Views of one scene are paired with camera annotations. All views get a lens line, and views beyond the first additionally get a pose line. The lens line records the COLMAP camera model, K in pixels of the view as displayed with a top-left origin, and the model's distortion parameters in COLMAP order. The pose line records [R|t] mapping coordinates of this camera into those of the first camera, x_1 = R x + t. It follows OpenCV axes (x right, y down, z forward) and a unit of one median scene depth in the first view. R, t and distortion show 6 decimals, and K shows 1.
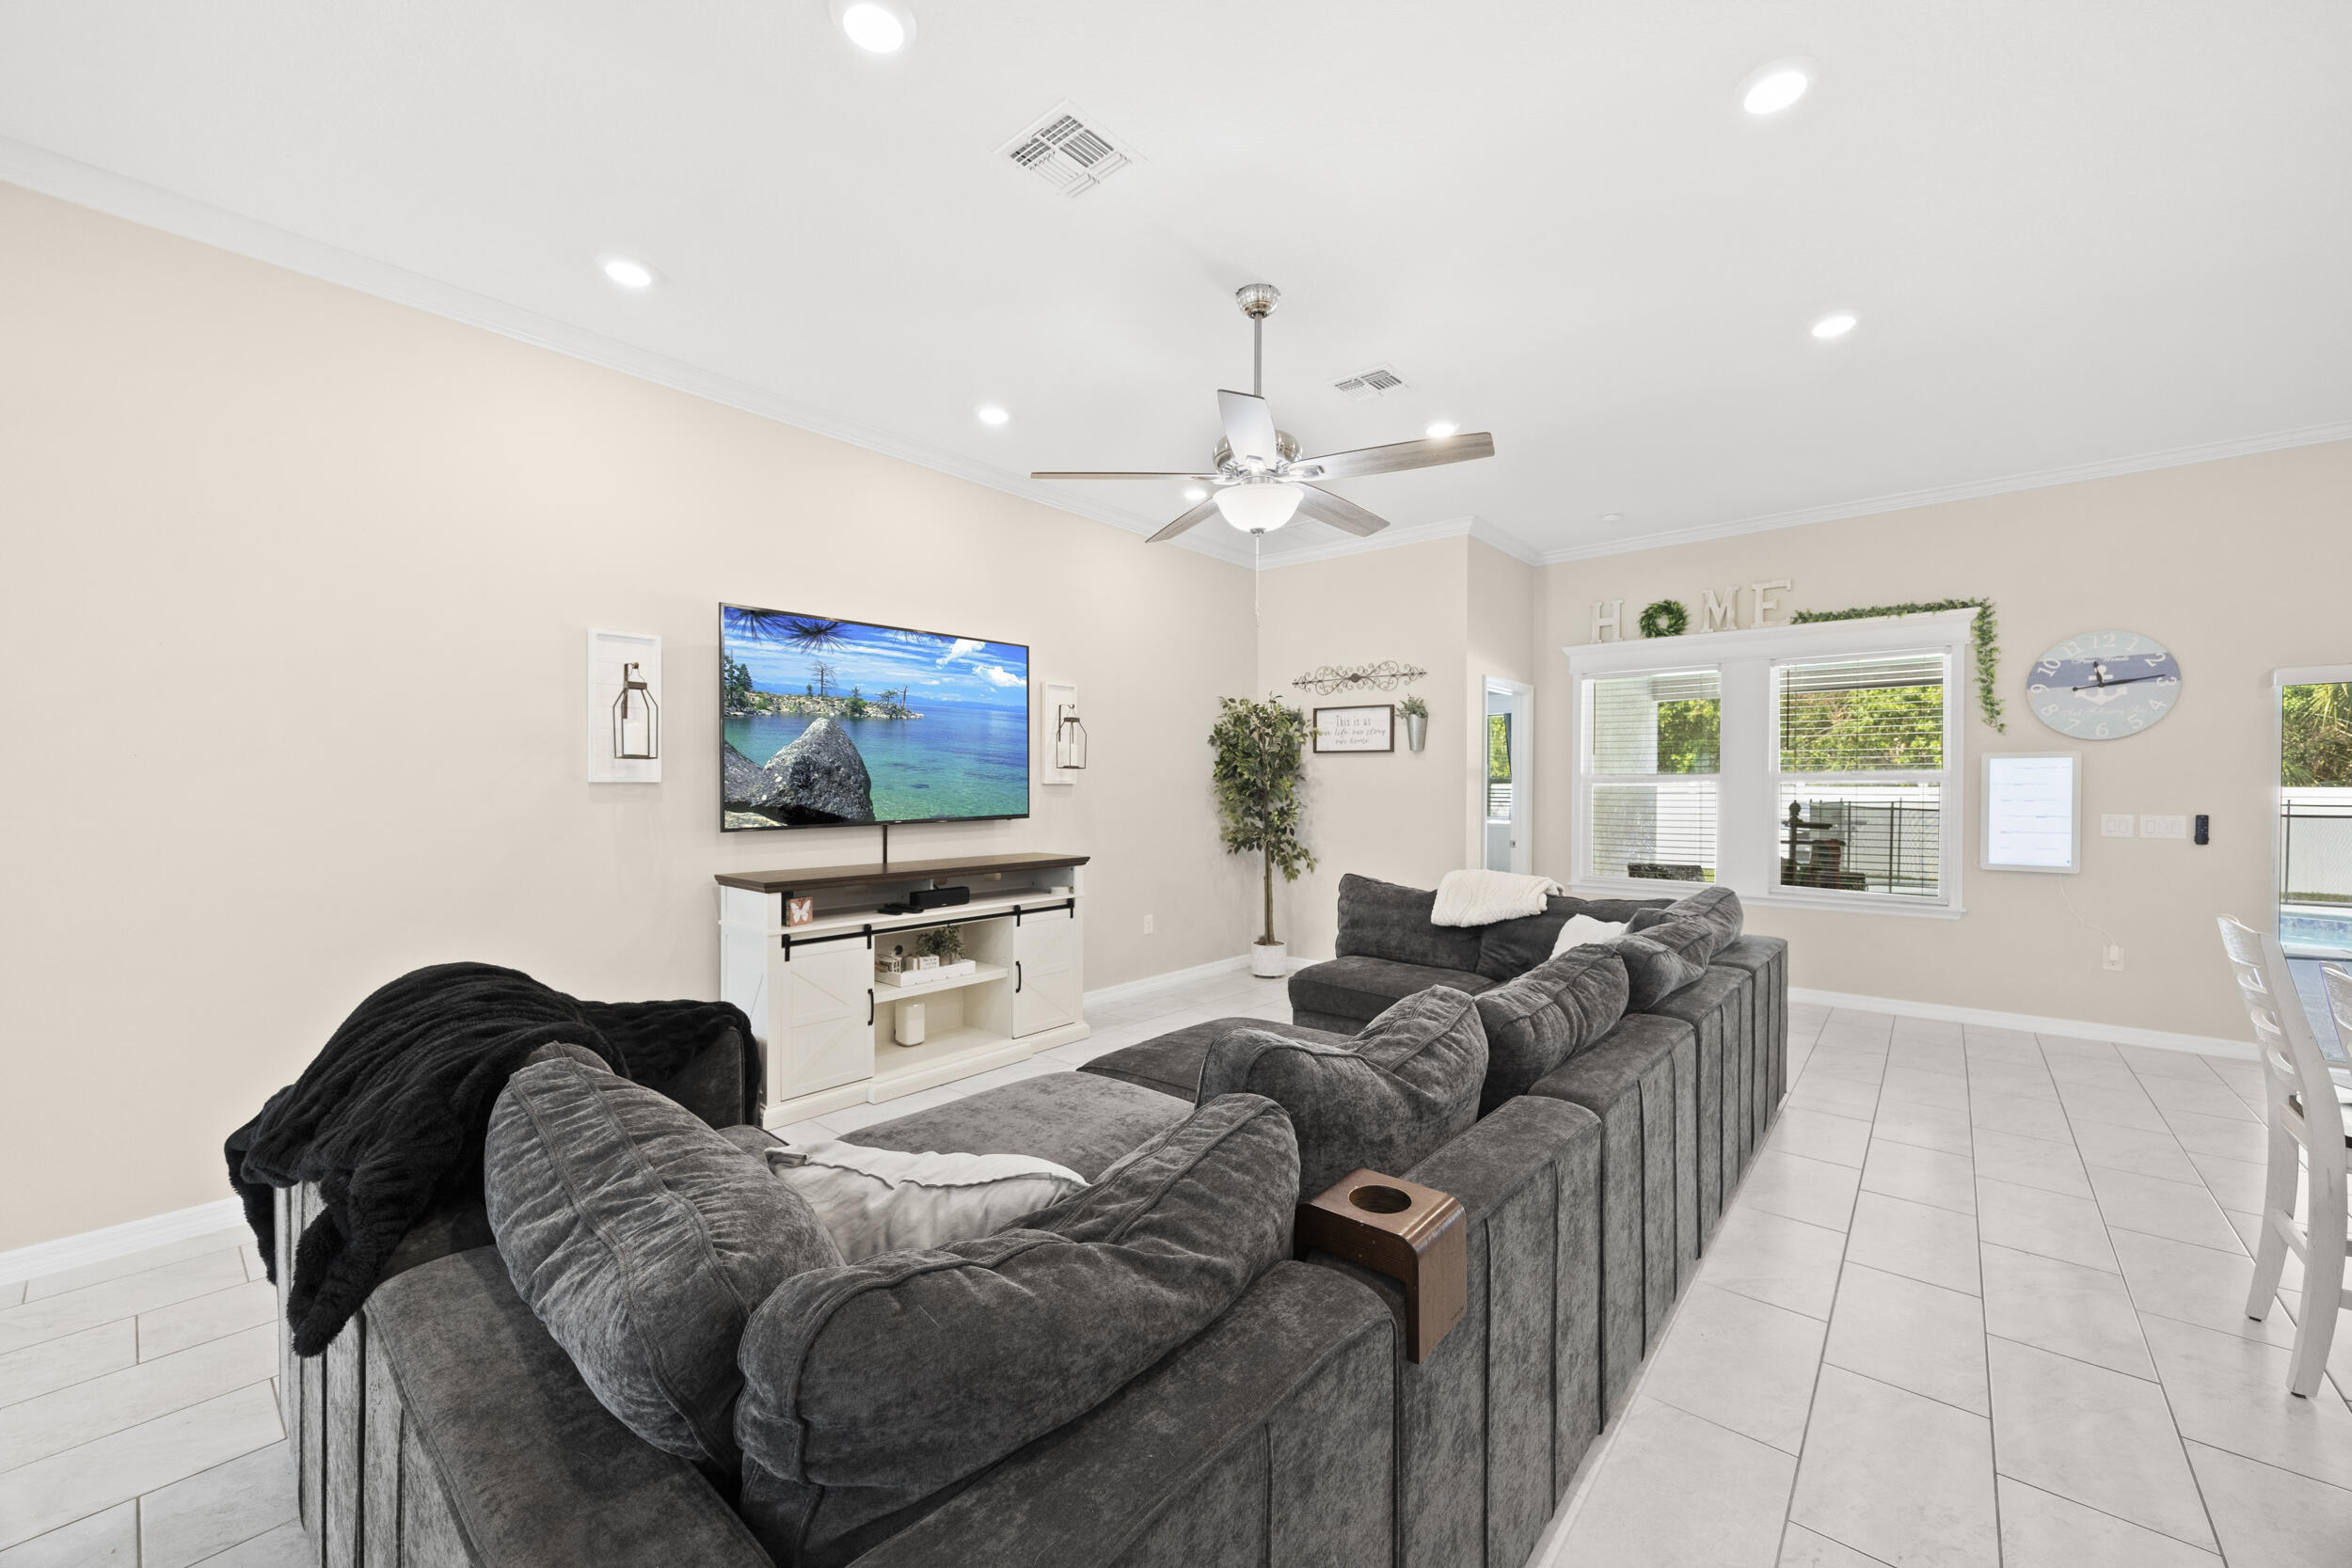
lens RADIAL K [[896.4, 0, 1177.8], [0, 896.4, 798.9], [0, 0, 1]] dist [-0.002868, 0.000007]
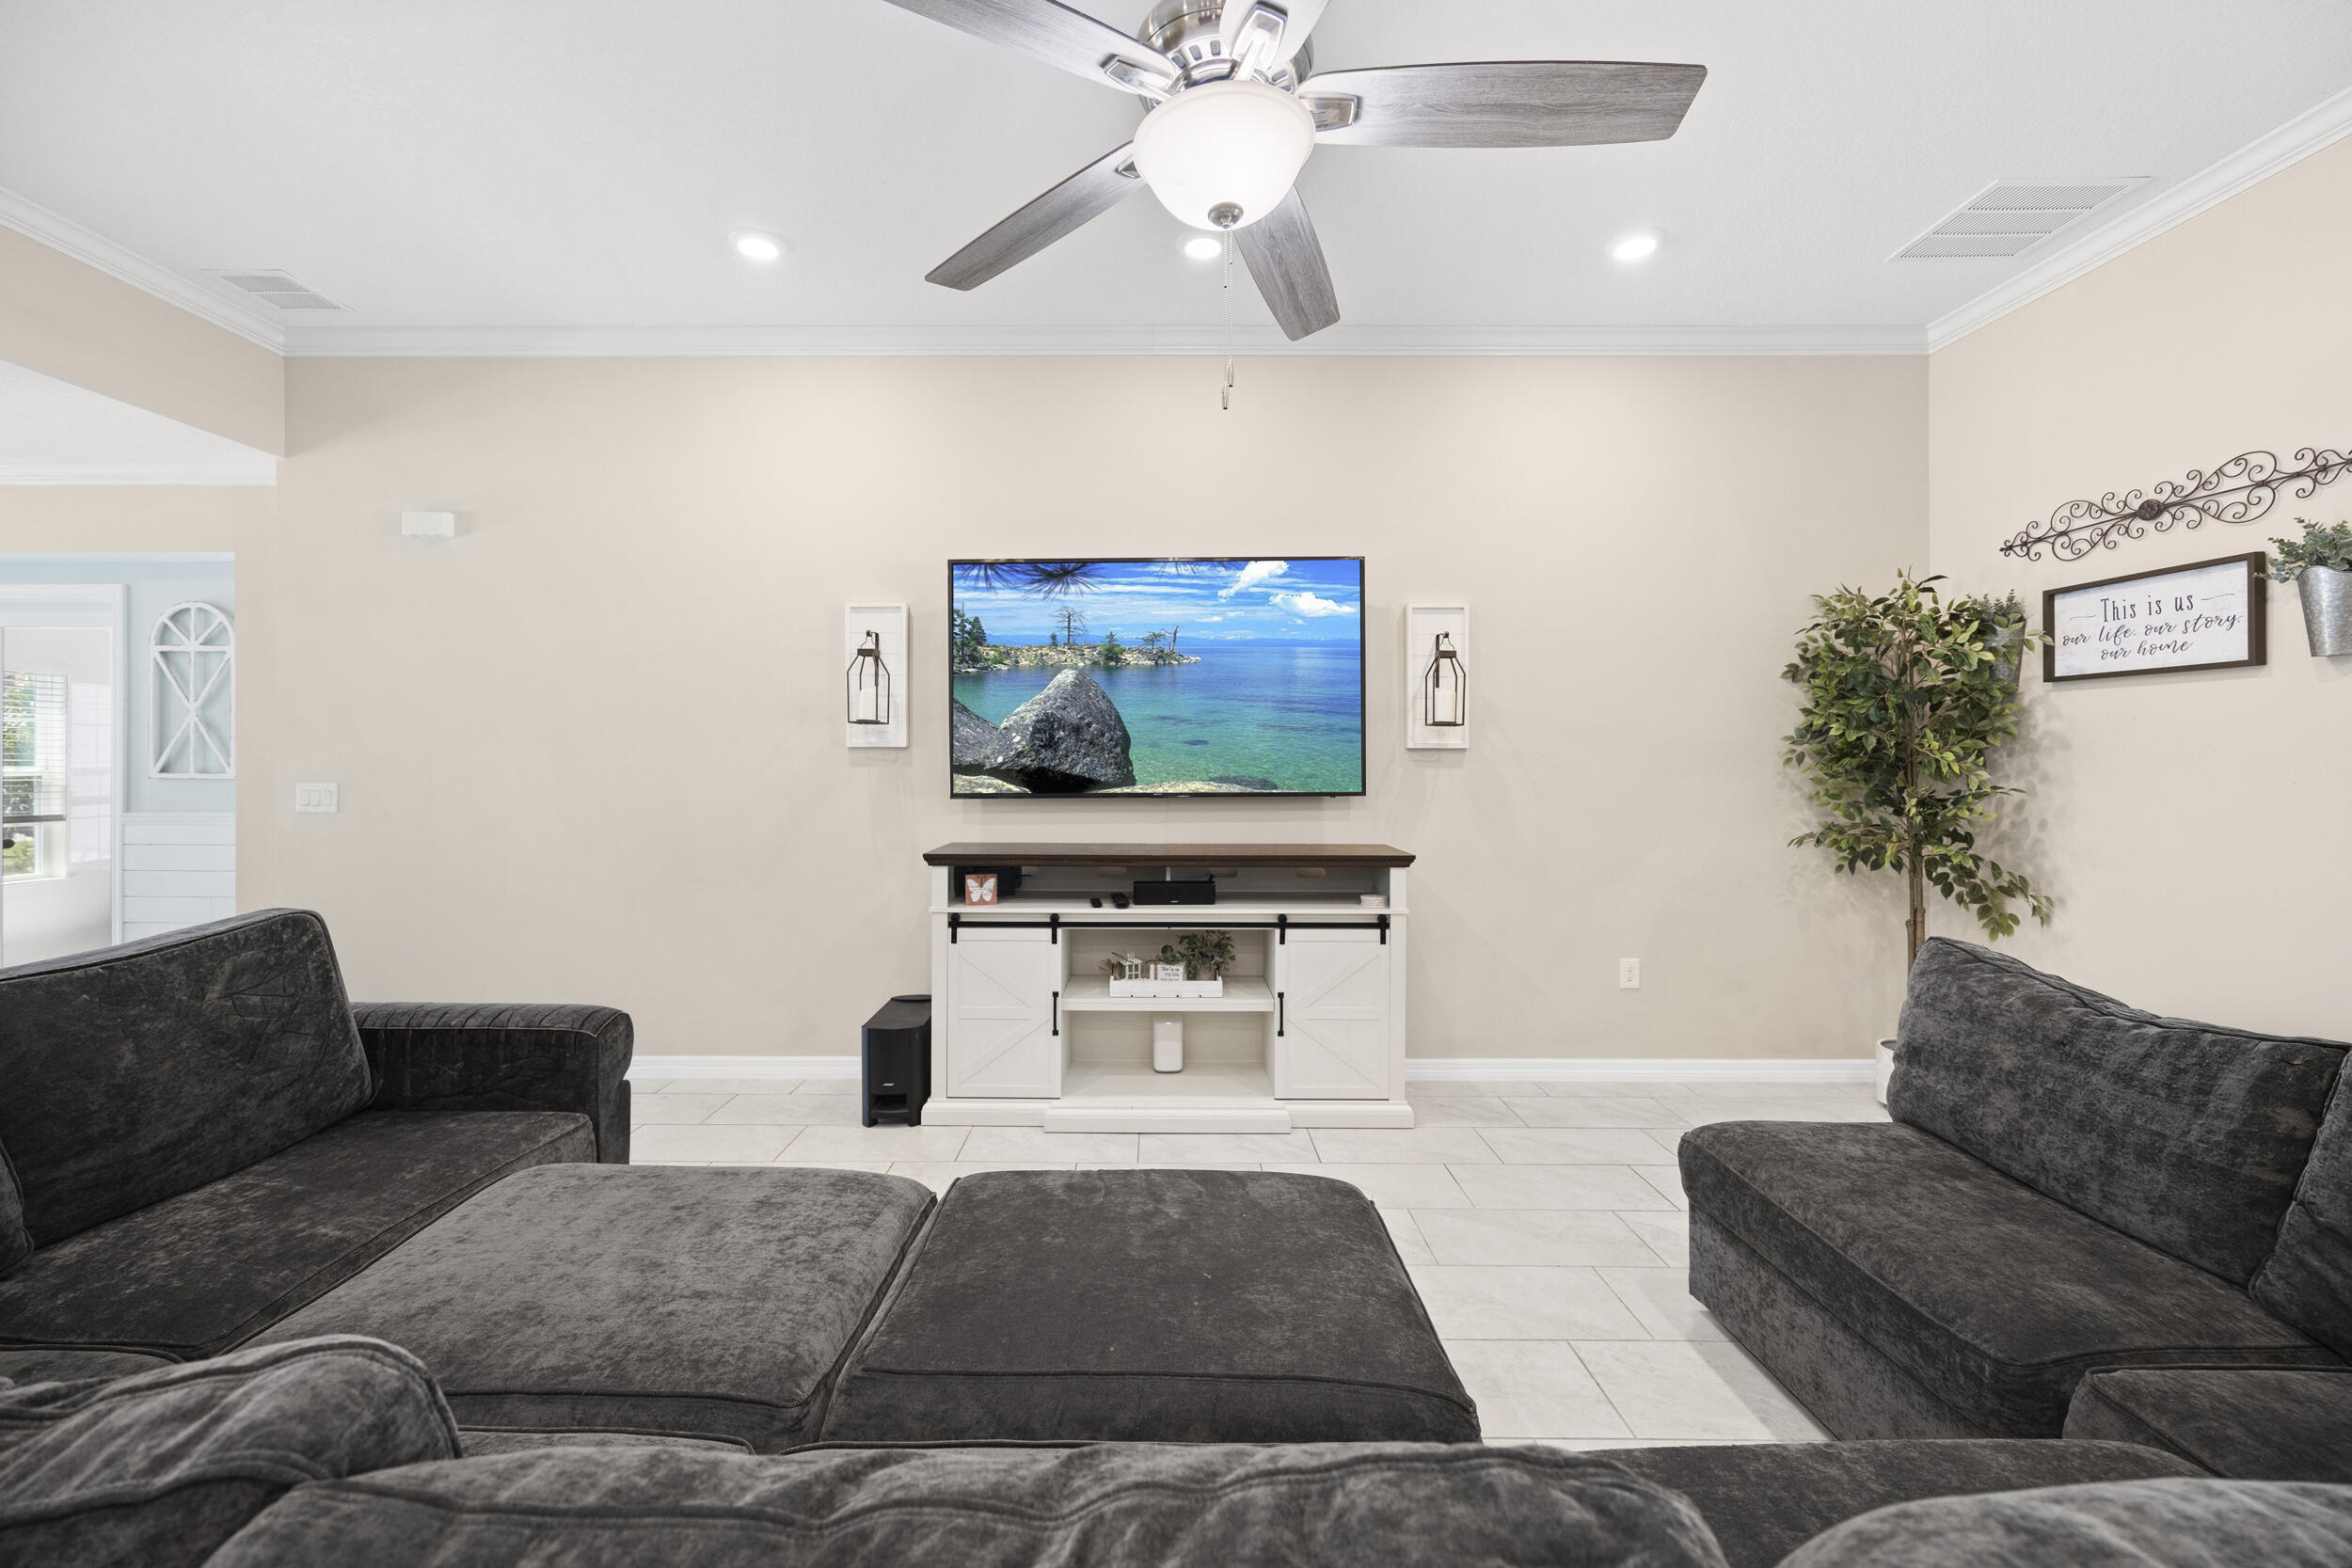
lens RADIAL K [[896.4, 0, 1159.3], [0, 896.4, 766.2], [0, 0, 1]] dist [-0.002868, 0.000007]
pose [[0.646334, 0.001225, -0.763053, 0.277292], [-0.012419, 0.999883, -0.008915, 0.006573], [0.762953, 0.015238, 0.646274, 0.413508]]
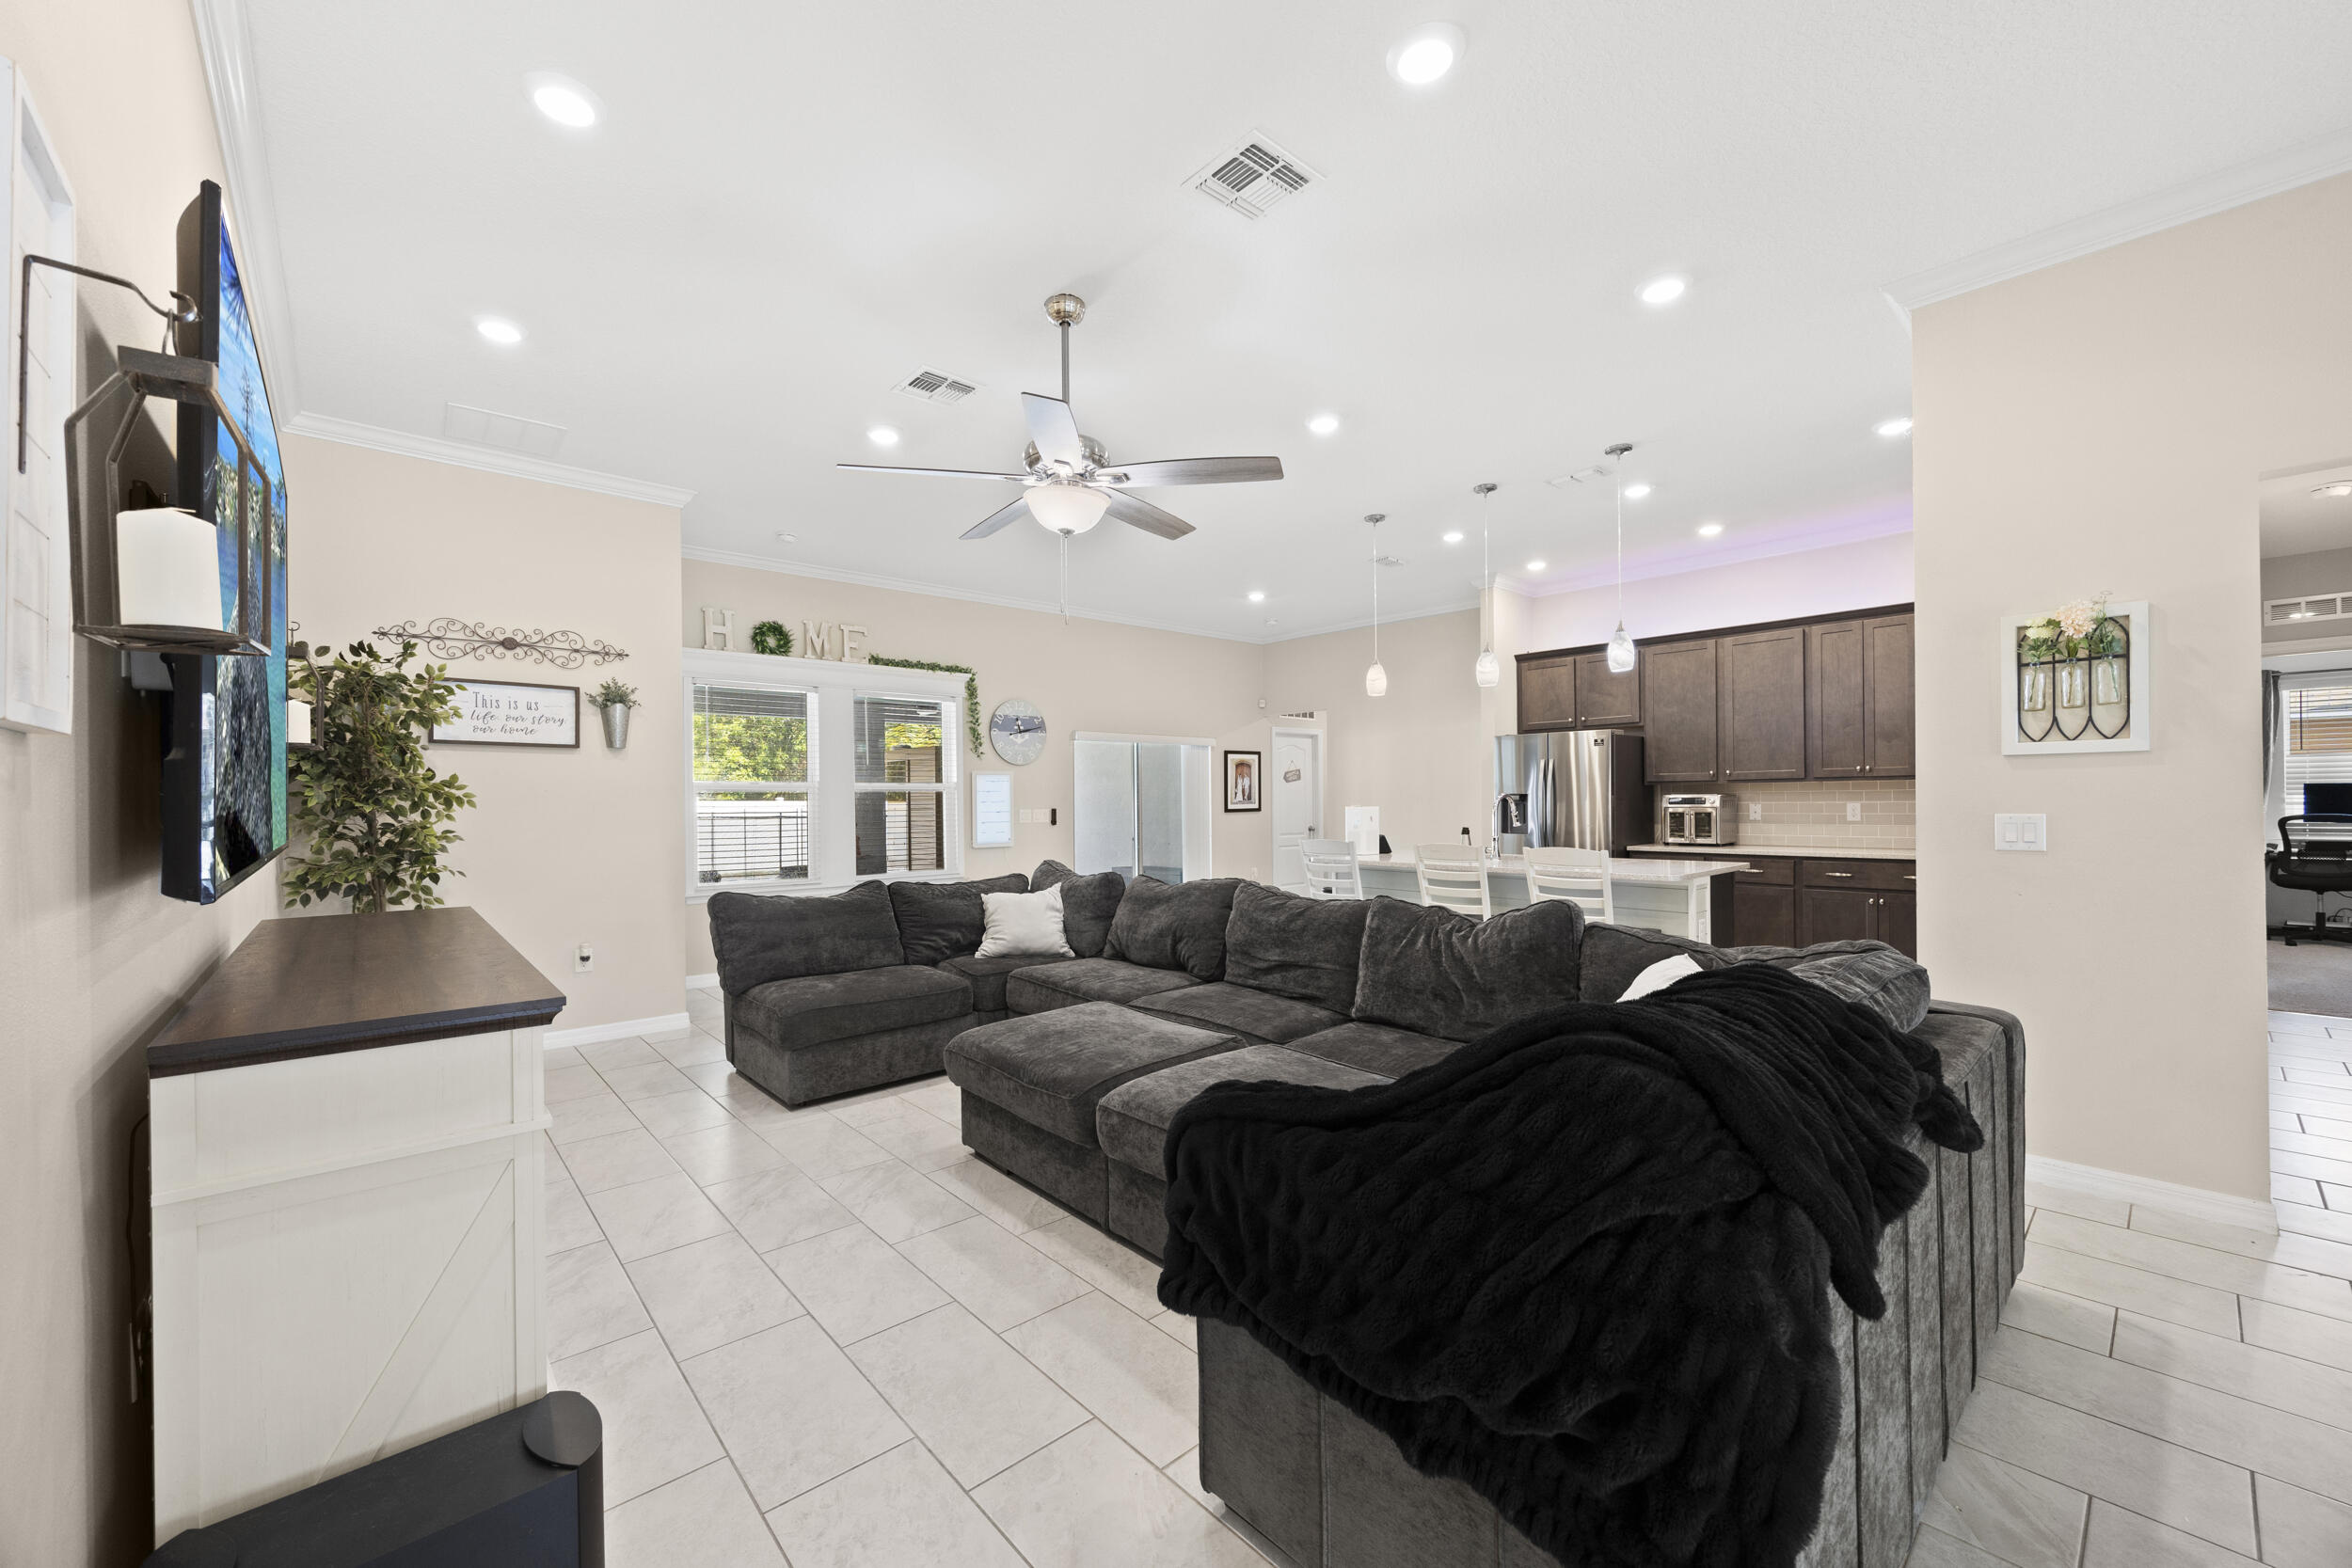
lens RADIAL K [[896.4, 0, 1173.9], [0, 896.4, 804.5], [0, 0, 1]] dist [-0.002868, 0.000007]
pose [[0.136767, -0.007903, 0.990572, -0.572196], [0.025465, 0.999666, 0.004460, 0.008504], [-0.990276, 0.024615, 0.136922, 0.464560]]
